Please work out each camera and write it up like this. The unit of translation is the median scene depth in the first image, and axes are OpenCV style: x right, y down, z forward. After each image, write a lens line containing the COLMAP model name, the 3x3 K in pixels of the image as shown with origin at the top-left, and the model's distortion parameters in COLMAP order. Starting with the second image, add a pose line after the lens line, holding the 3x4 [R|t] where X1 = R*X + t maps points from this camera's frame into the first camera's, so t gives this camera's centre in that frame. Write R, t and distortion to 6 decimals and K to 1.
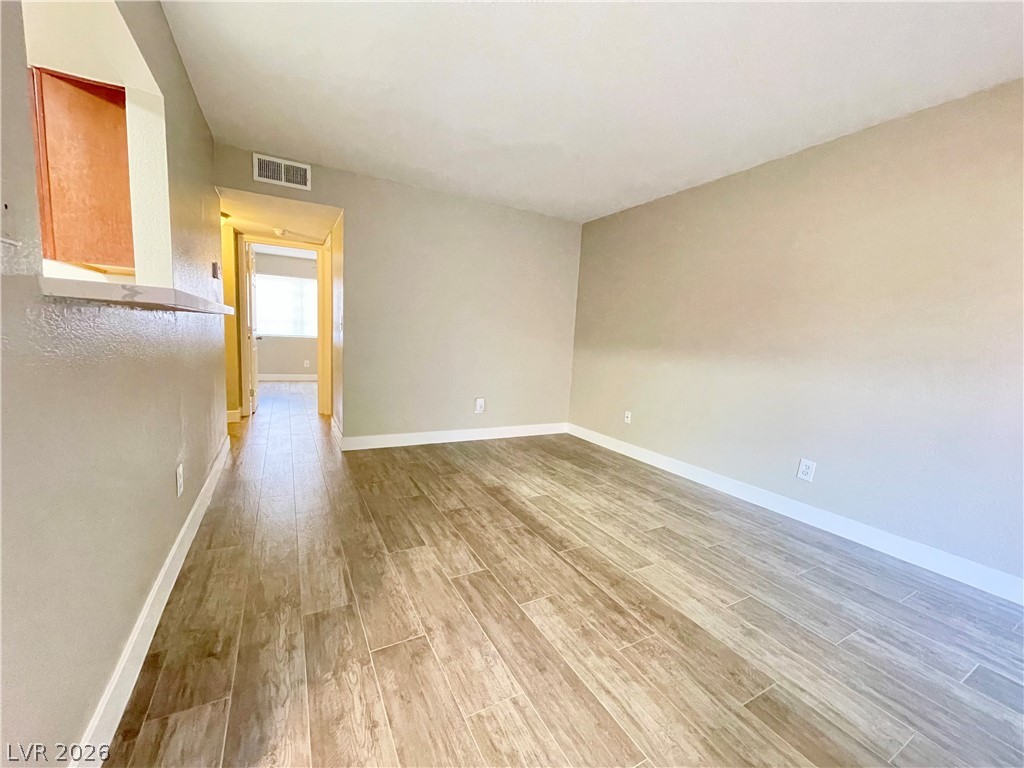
lens RADIAL K [[413.3, 0, 513.2], [0, 413.3, 385.1], [0, 0, 1]] dist [-0.001824, -0.000313]
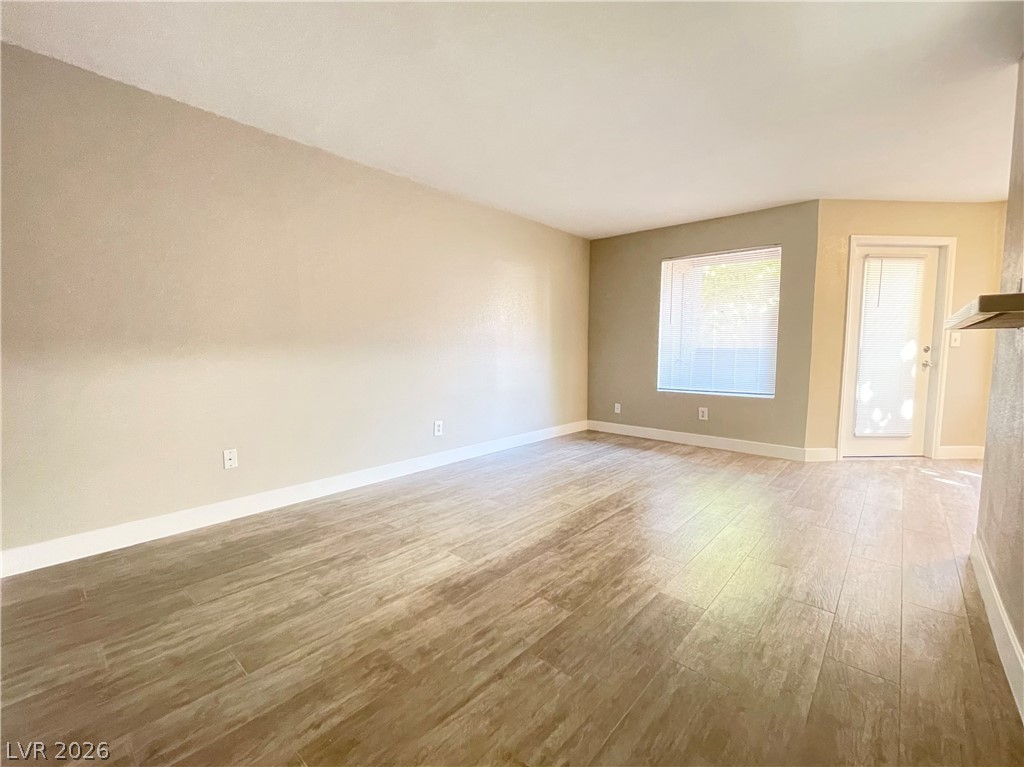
lens RADIAL K [[413.3, 0, 513.2], [0, 413.3, 384.6], [0, 0, 1]] dist [-0.001824, -0.000313]
pose [[-0.303441, -0.141584, 0.942272, -0.620070], [0.092428, 0.979862, 0.176997, -0.155528], [-0.948357, 0.140801, -0.284244, 1.052300]]
